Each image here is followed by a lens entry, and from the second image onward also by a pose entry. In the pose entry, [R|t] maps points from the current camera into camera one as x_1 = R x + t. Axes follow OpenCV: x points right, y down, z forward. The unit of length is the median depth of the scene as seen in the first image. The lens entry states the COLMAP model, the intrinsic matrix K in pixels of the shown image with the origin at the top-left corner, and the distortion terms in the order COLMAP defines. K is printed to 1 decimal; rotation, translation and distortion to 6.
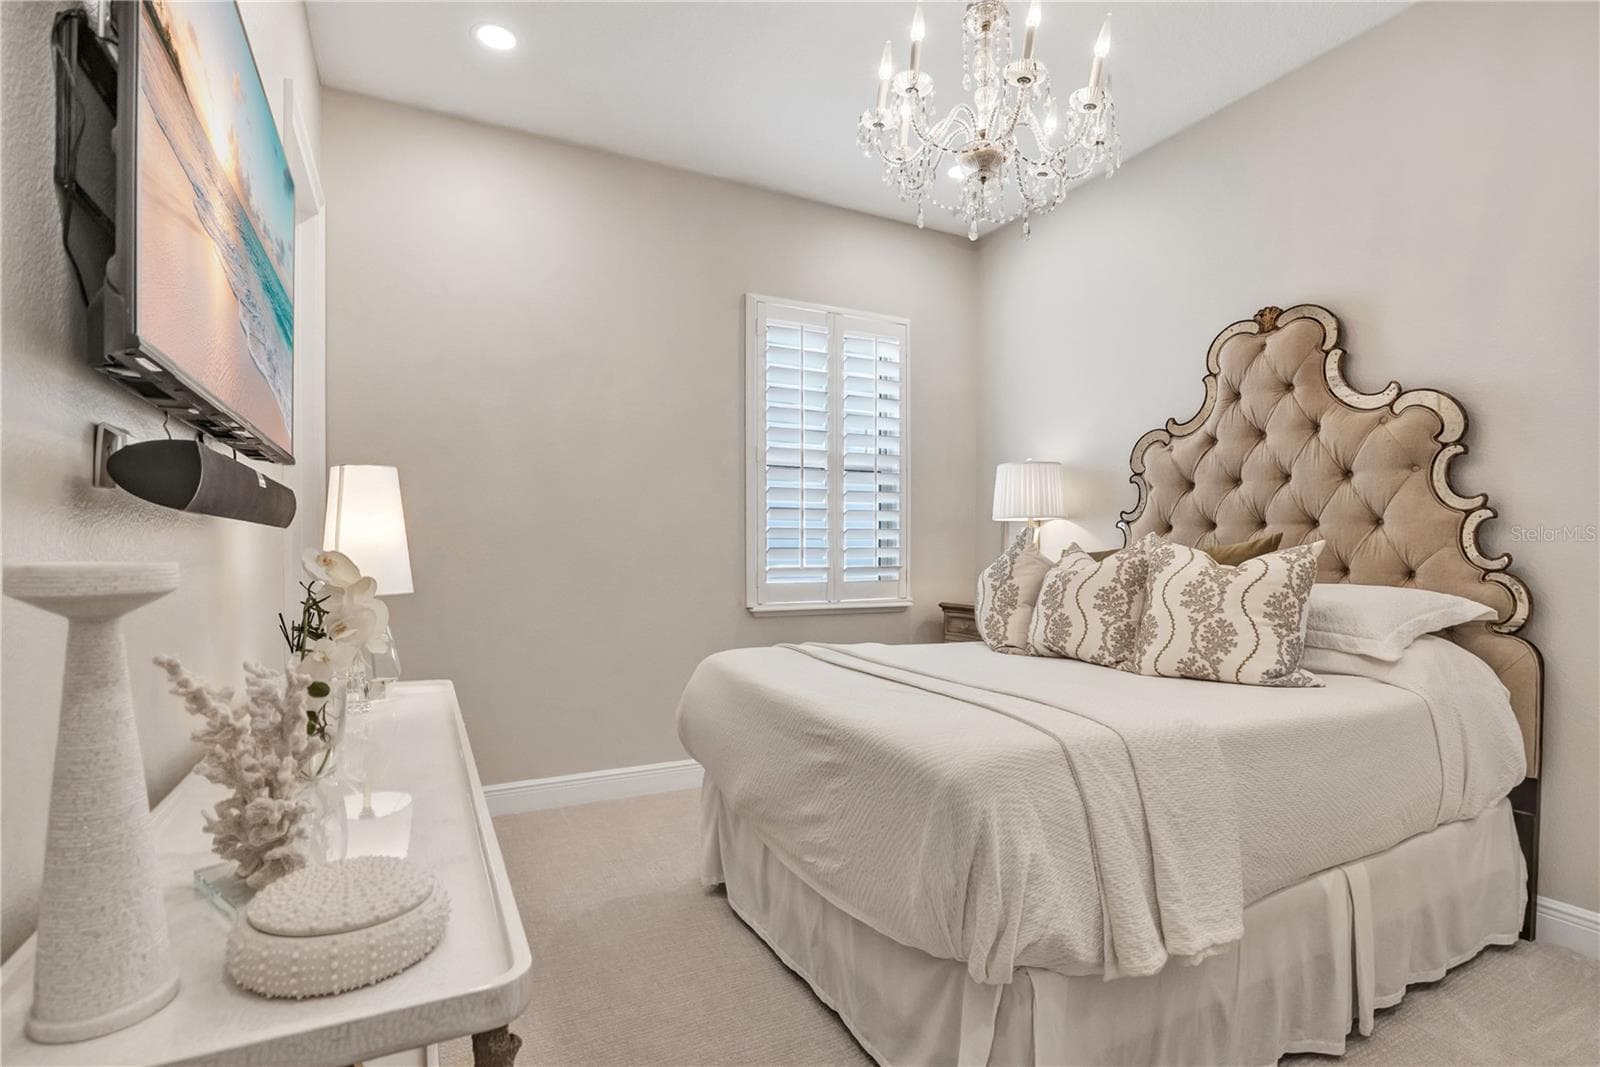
lens RADIAL K [[745.8, 0, 800.0], [0, 745.8, 533.5], [0, 0, 1]] dist [-0.004317, -0.001213]
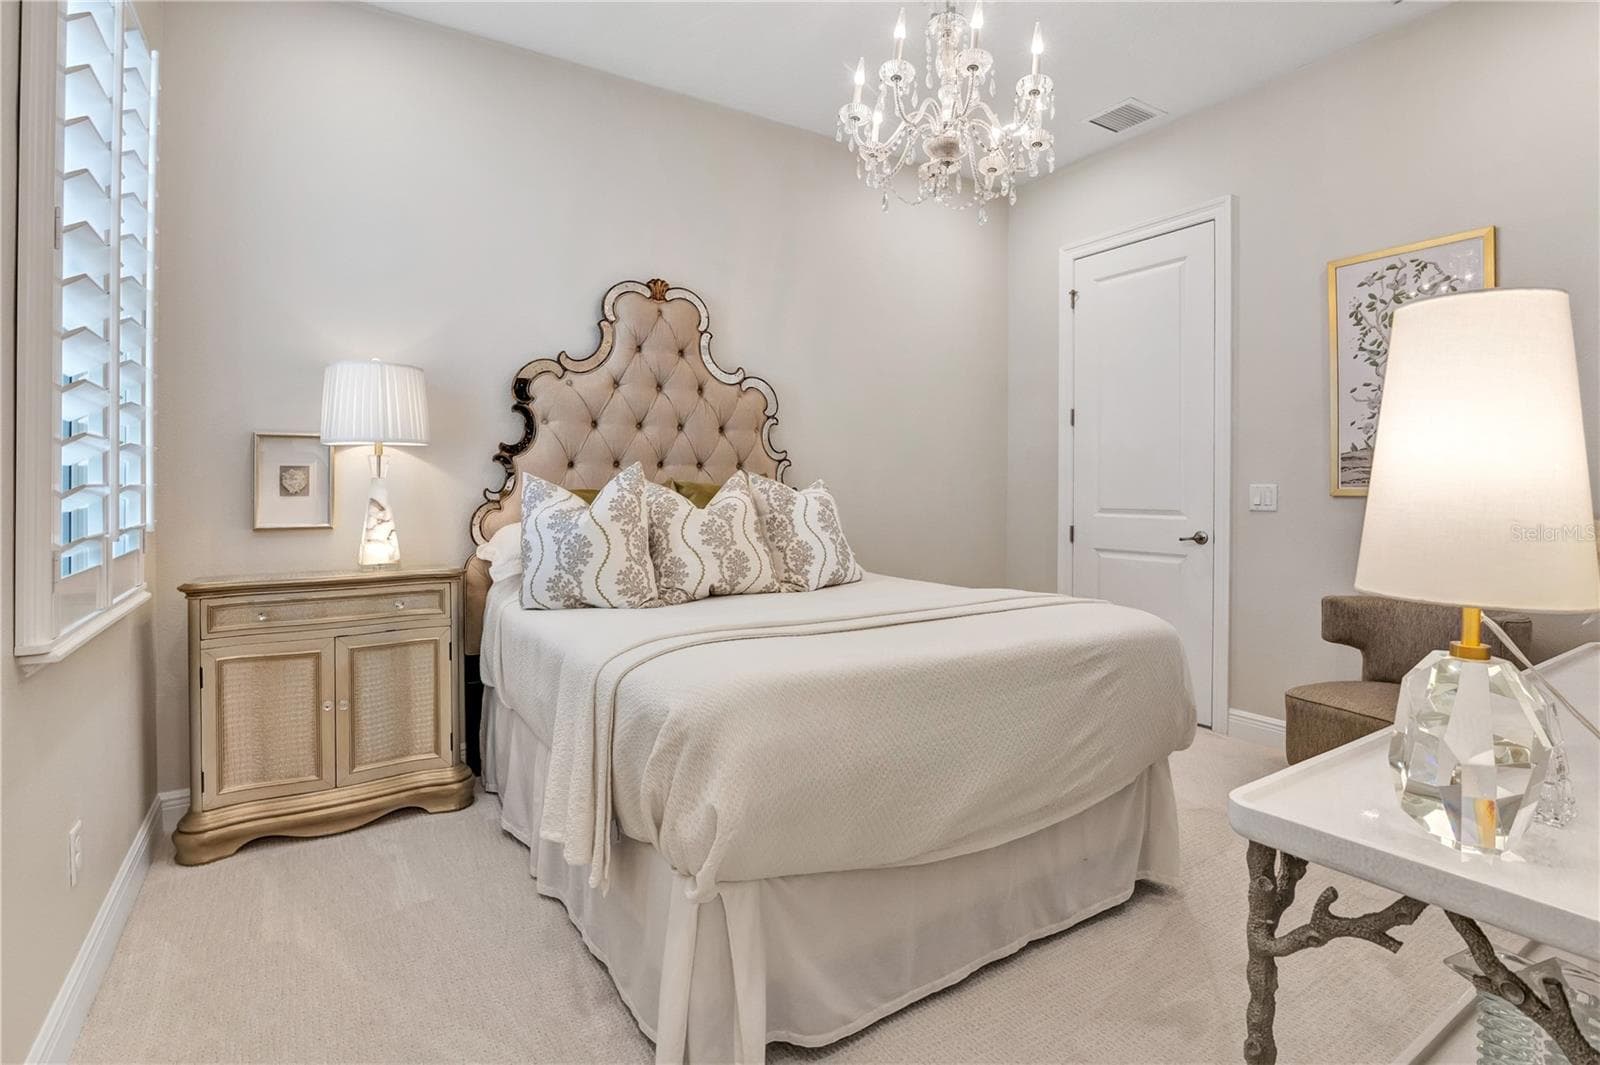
lens RADIAL K [[787.8, 0, 802.3], [0, 787.8, 467.0], [0, 0, 1]] dist [-0.002630, -0.000393]
pose [[-0.083351, 0.020776, 0.996304, -0.677616], [-0.020083, 0.999545, -0.022524, 0.016791], [-0.996318, -0.021886, -0.082896, 0.950090]]
